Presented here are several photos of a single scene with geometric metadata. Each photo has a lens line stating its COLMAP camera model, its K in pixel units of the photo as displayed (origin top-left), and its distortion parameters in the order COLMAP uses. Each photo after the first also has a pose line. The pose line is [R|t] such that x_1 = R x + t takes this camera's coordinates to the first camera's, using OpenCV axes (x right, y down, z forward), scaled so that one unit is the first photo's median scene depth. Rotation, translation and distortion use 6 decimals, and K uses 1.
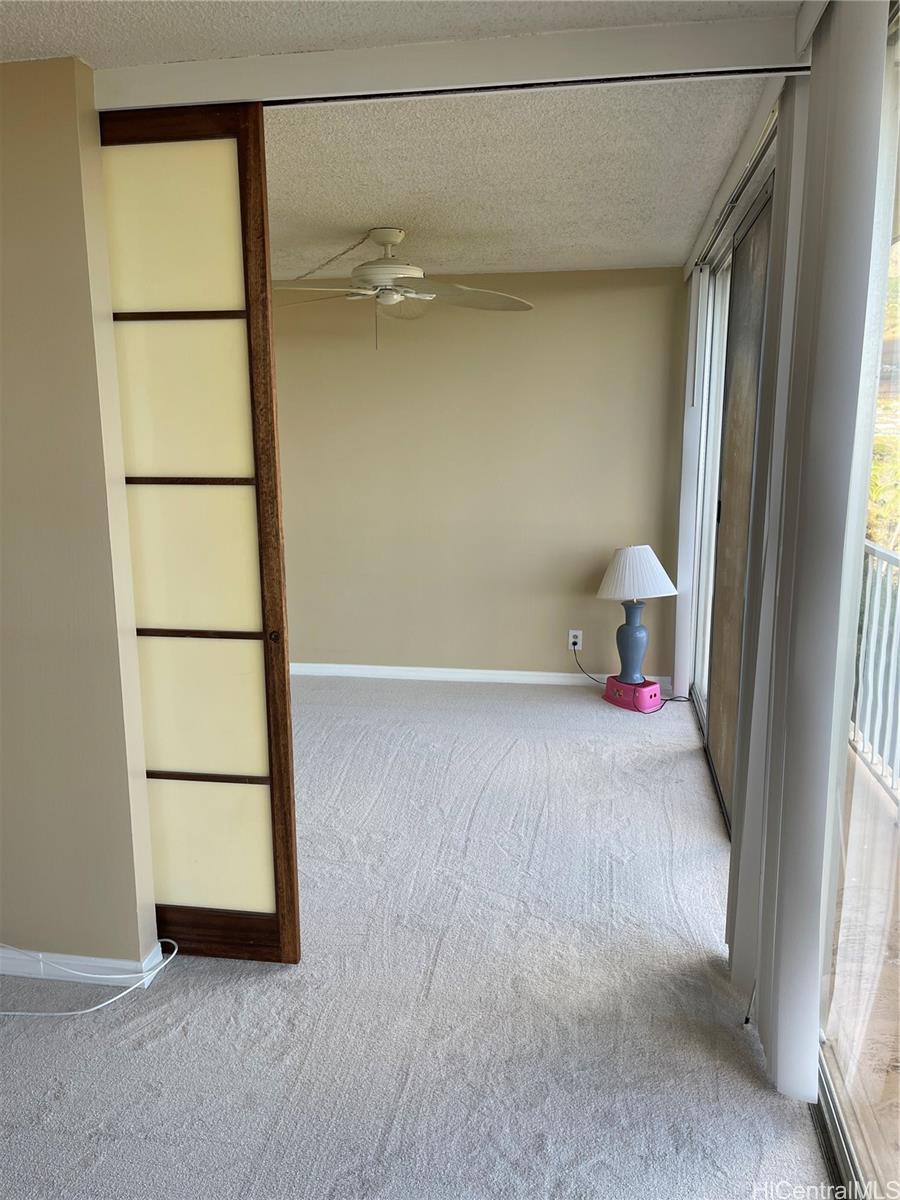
lens RADIAL K [[897.5, 0, 452.5], [0, 897.5, 600.6], [0, 0, 1]] dist [0.035080, -0.050160]
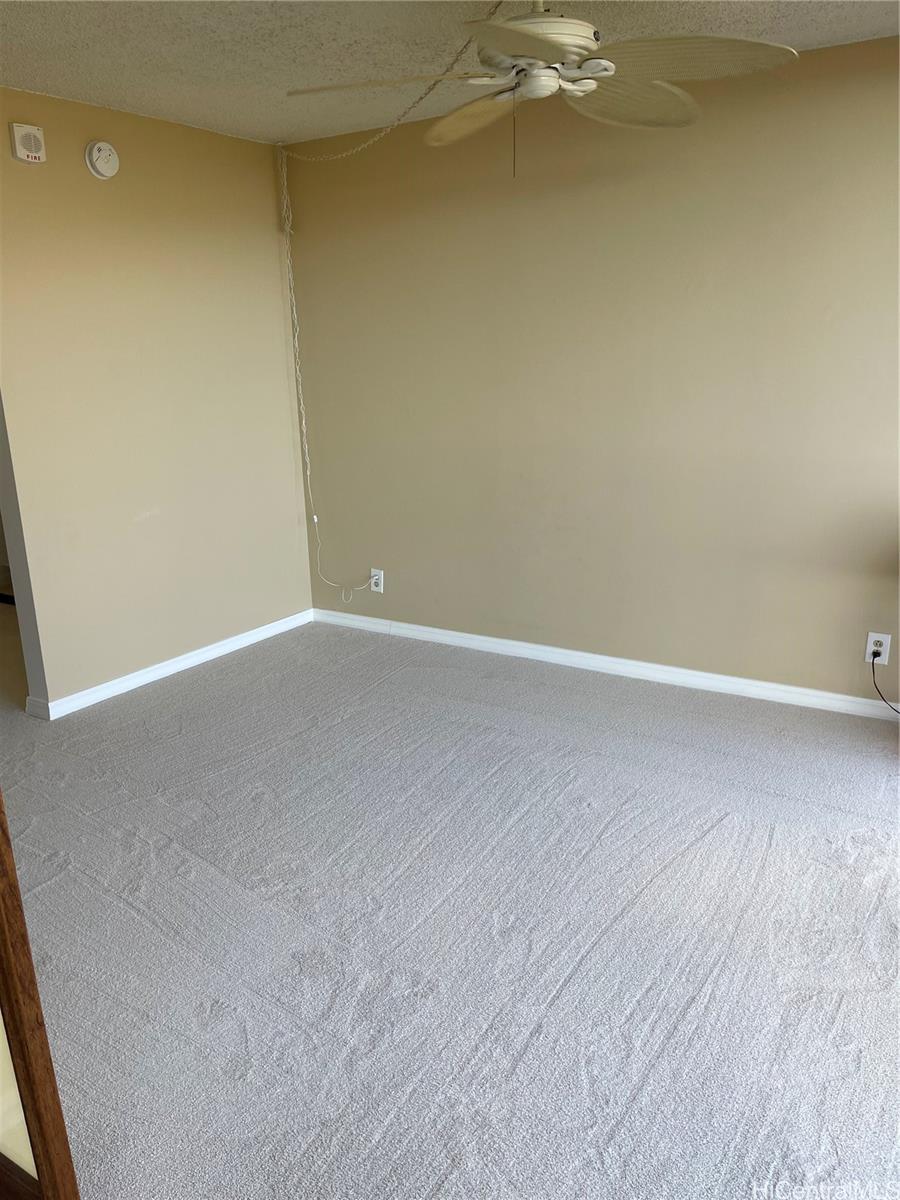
lens RADIAL K [[897.5, 0, 449.1], [0, 897.5, 600.5], [0, 0, 1]] dist [0.035080, -0.050160]
pose [[0.916411, 0.090196, -0.389943, 0.133776], [-0.052855, 0.993016, 0.105475, -0.053320], [0.396733, -0.076048, 0.914778, 0.378049]]
